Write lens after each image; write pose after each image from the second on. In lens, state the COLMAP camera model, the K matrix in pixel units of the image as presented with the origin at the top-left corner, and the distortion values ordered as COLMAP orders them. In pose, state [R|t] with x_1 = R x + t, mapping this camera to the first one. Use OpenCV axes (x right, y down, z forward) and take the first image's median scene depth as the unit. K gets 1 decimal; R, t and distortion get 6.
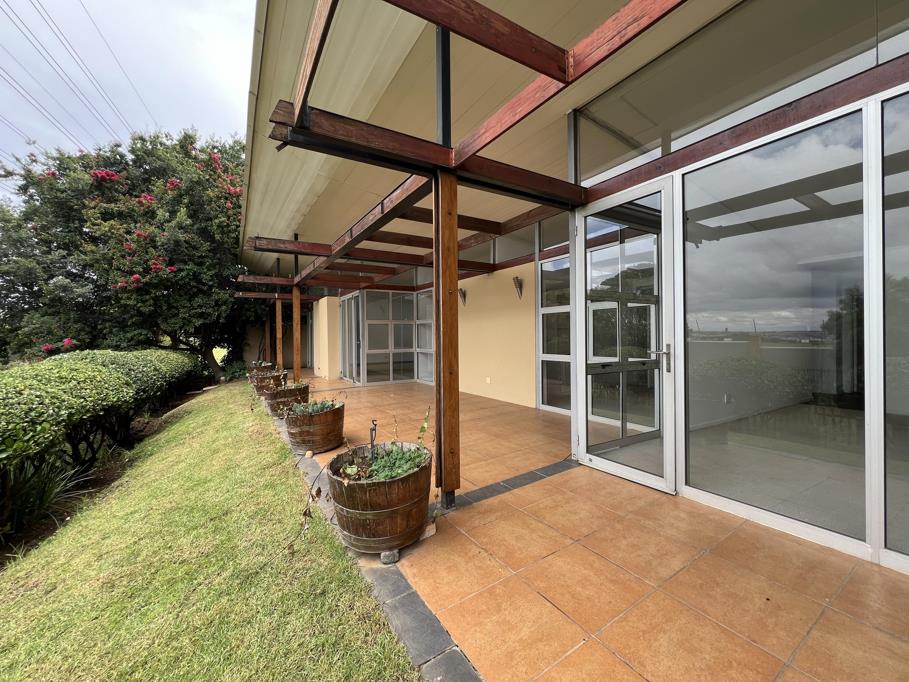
lens RADIAL K [[357.9, 0, 454.5], [0, 357.9, 341.0], [0, 0, 1]] dist [-0.000140, -0.000214]
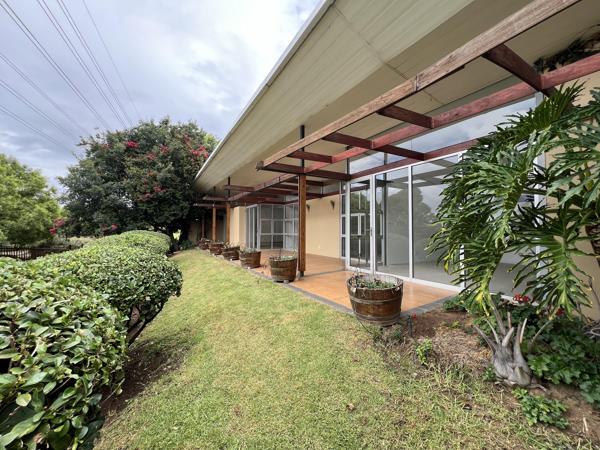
lens RADIAL K [[236.2, 0, 300.0], [0, 236.2, 225.0], [0, 0, 1]] dist [-0.000140, -0.000214]
pose [[0.999757, 0.018236, -0.012384, -0.003807], [-0.018679, 0.999153, -0.036667, 0.021873], [0.011705, 0.036889, 0.999251, -0.323899]]
